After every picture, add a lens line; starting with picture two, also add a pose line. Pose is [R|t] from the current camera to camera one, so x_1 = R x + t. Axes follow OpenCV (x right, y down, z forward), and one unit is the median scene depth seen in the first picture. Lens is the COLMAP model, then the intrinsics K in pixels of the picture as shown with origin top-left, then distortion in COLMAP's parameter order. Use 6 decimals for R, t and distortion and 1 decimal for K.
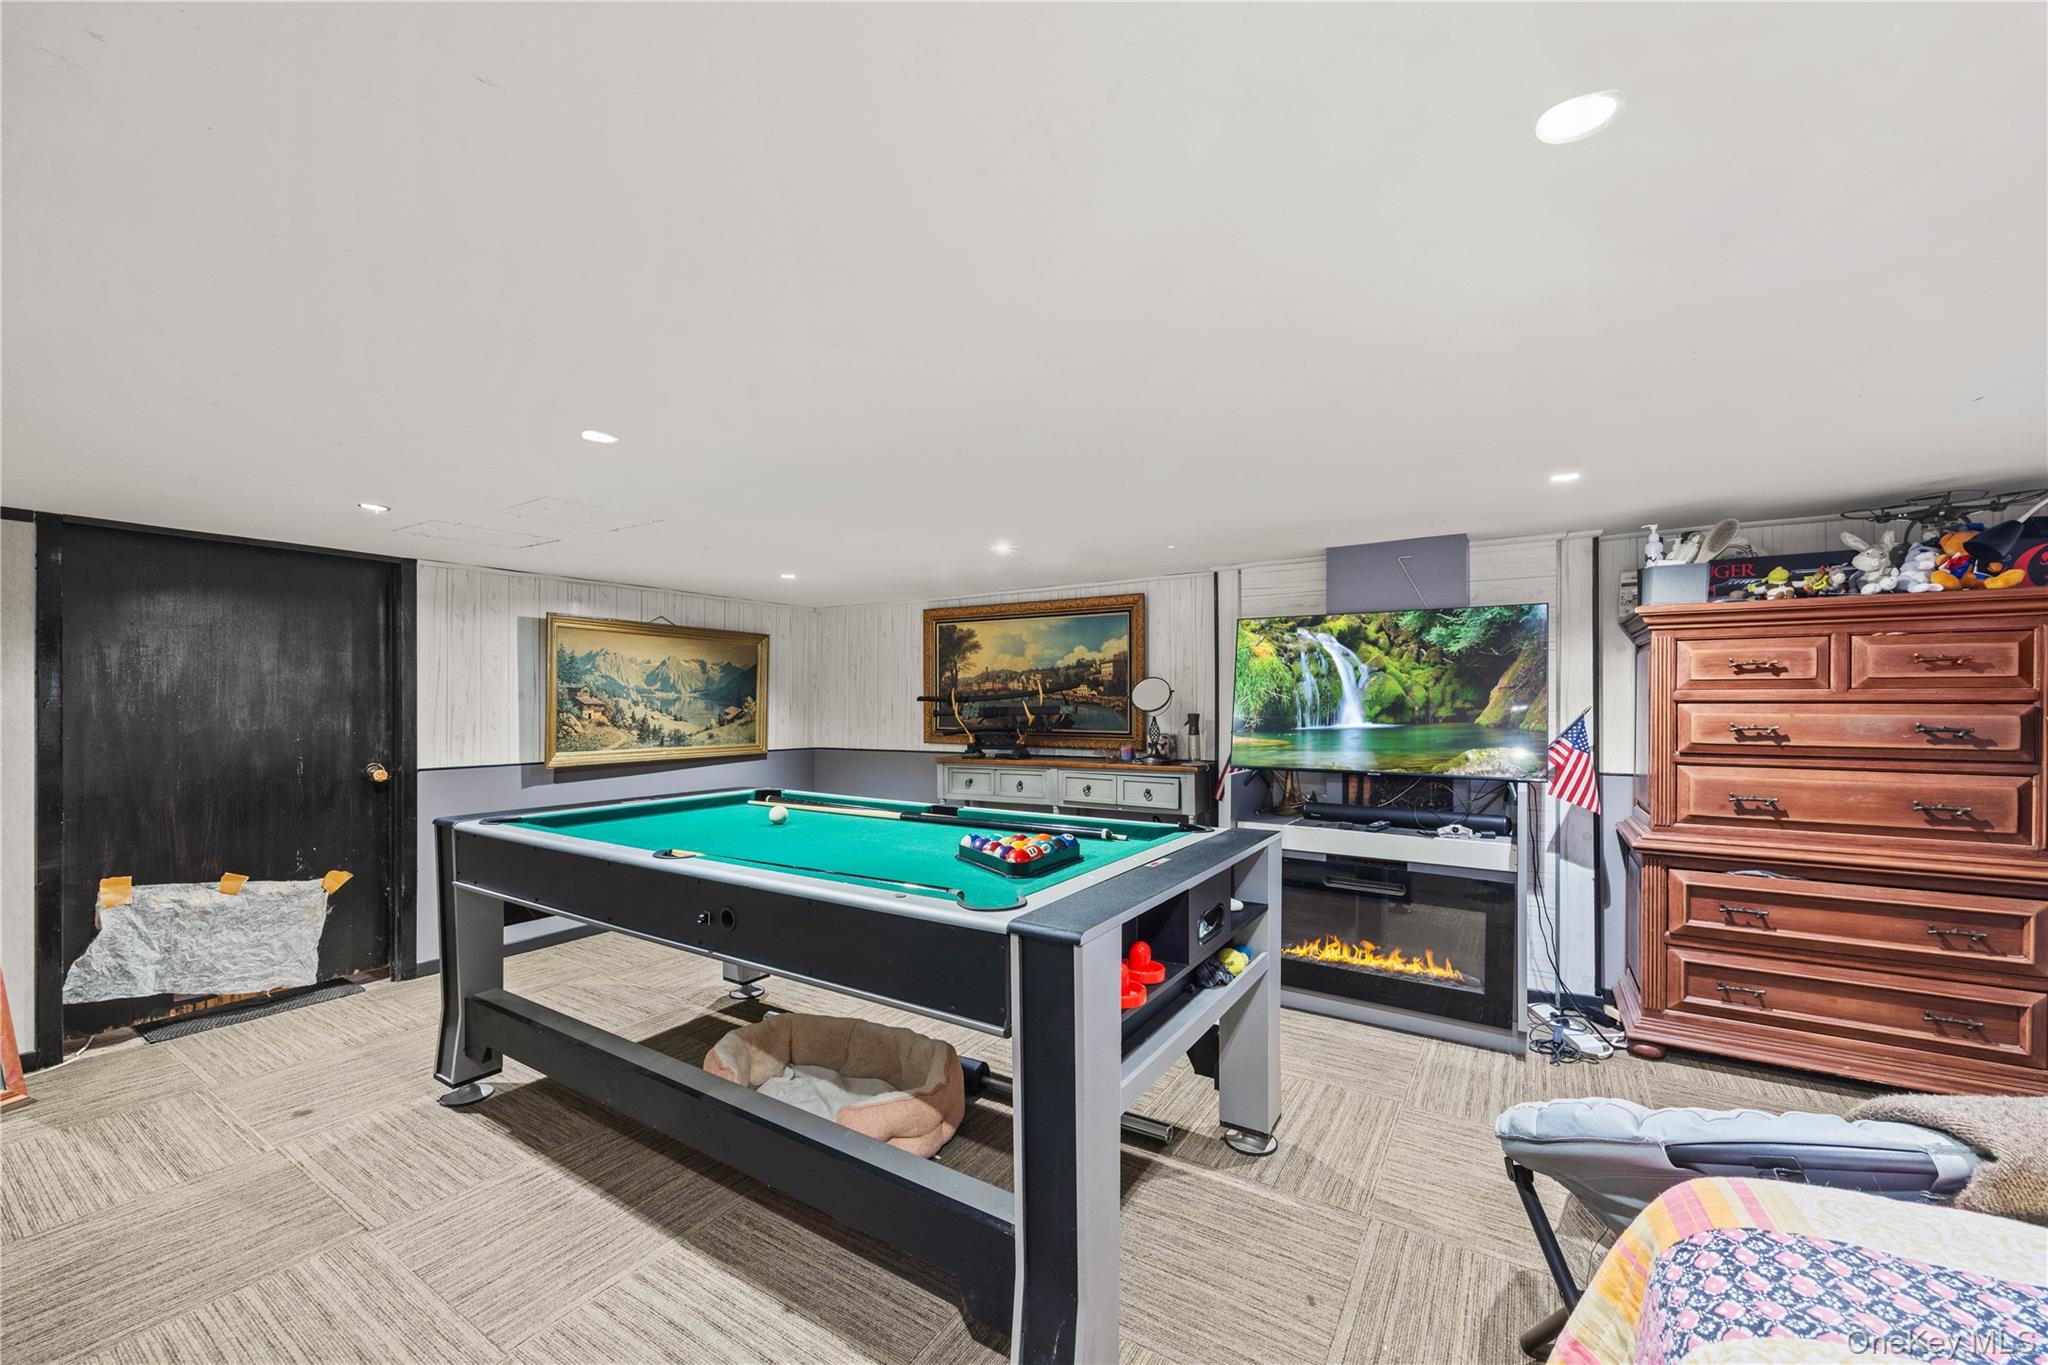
lens RADIAL K [[799.1, 0, 1022.1], [0, 799.1, 697.1], [0, 0, 1]] dist [-0.000156, -0.000174]
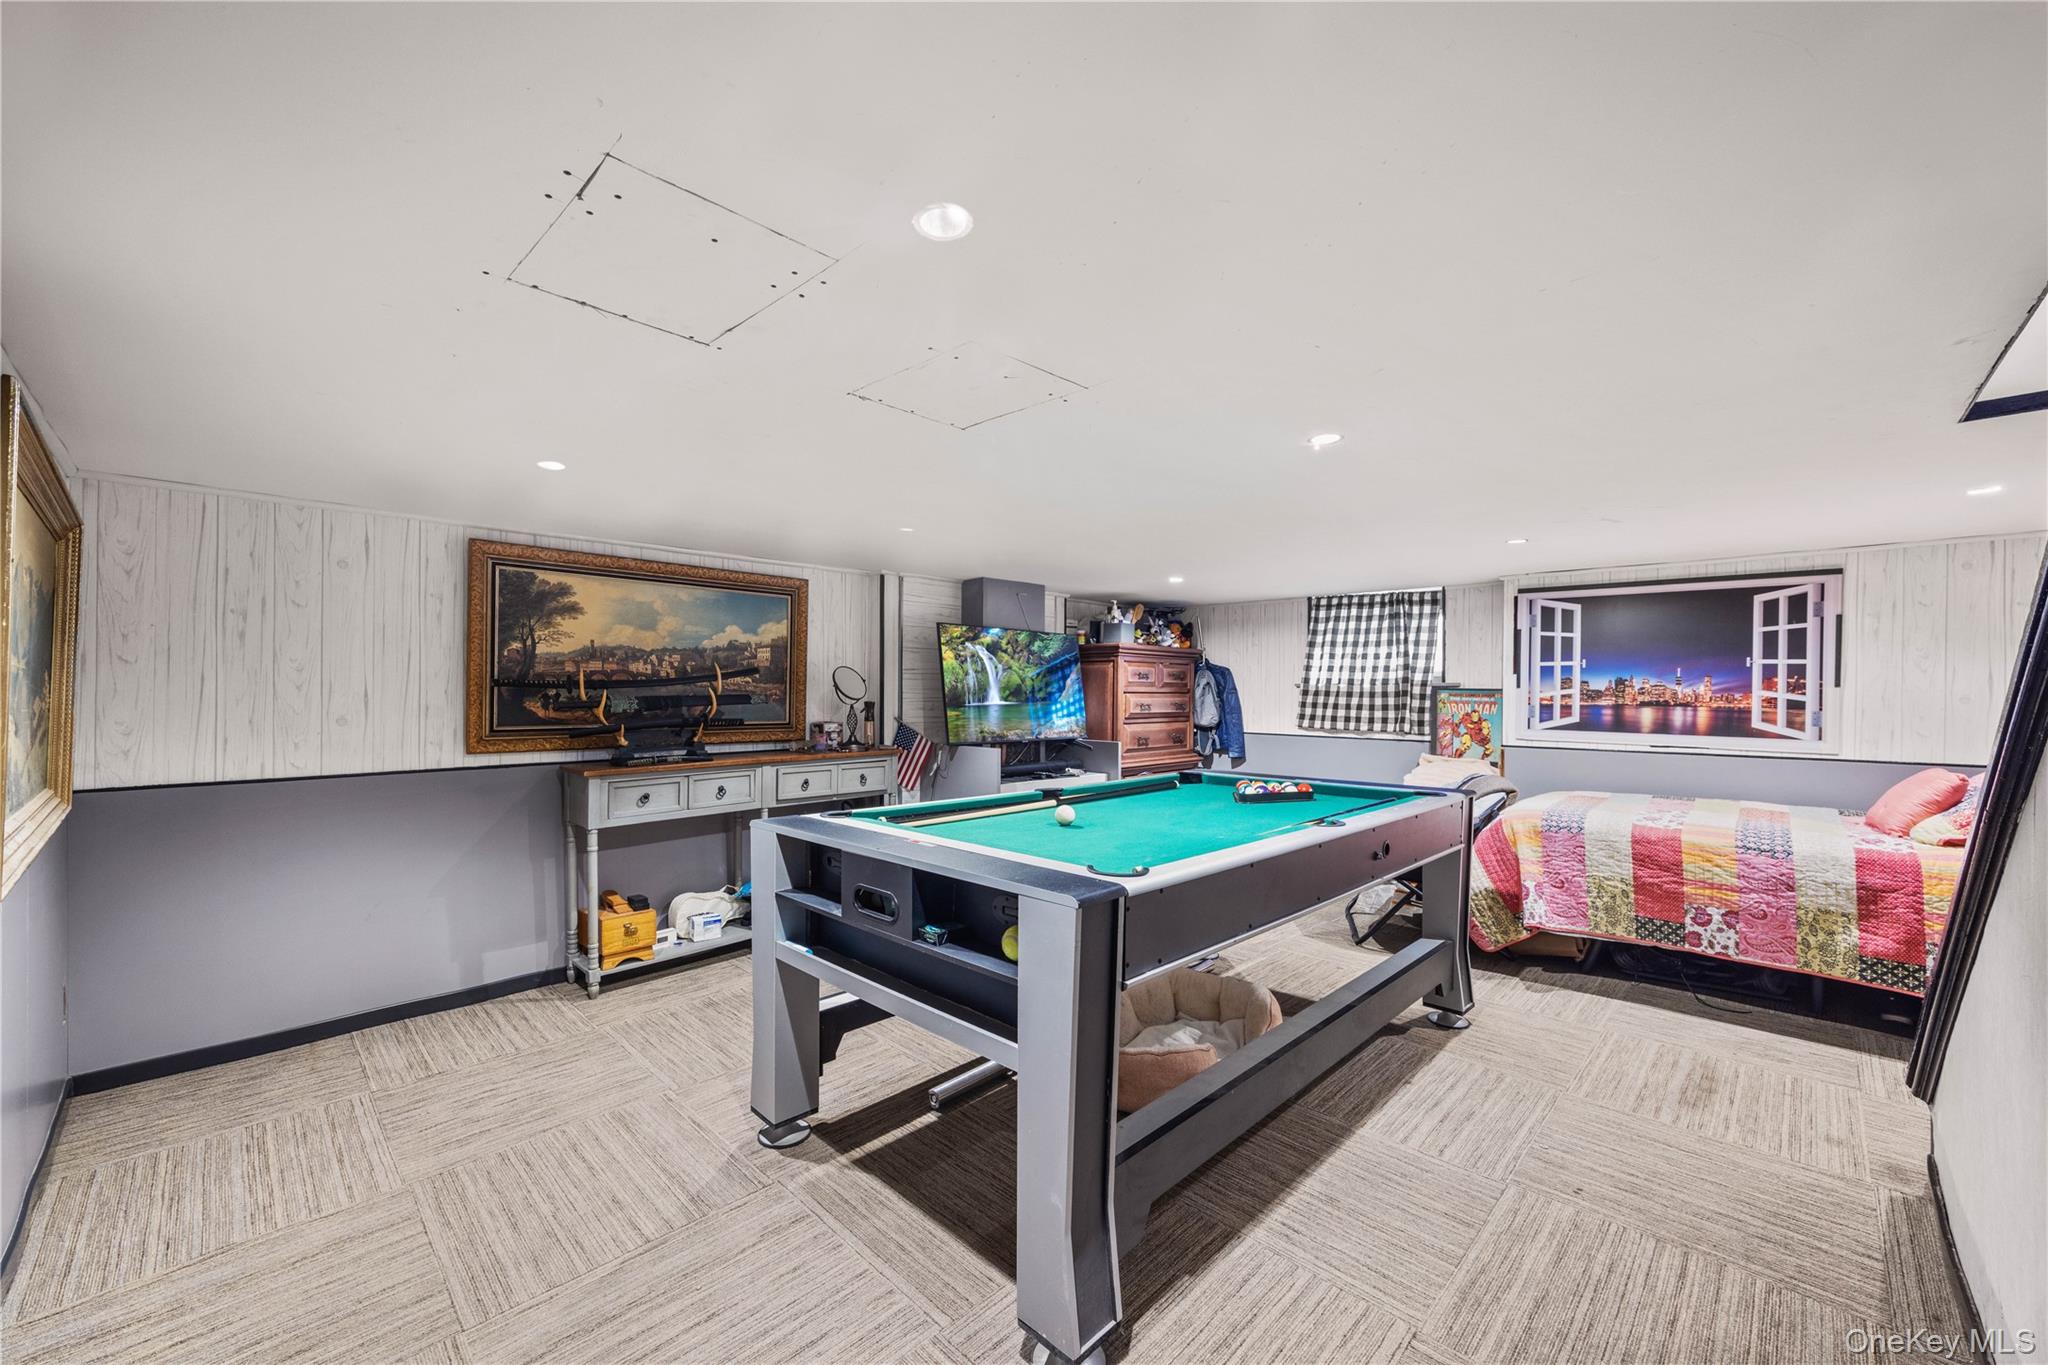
lens RADIAL K [[791.5, 0, 1024.0], [0, 791.5, 682.5], [0, 0, 1]] dist [-0.001220, -0.000047]
pose [[0.210214, 0.014980, 0.977541, -0.708552], [-0.012535, 0.999842, -0.012626, 0.005113], [-0.977575, -0.009600, 0.210369, 0.509102]]
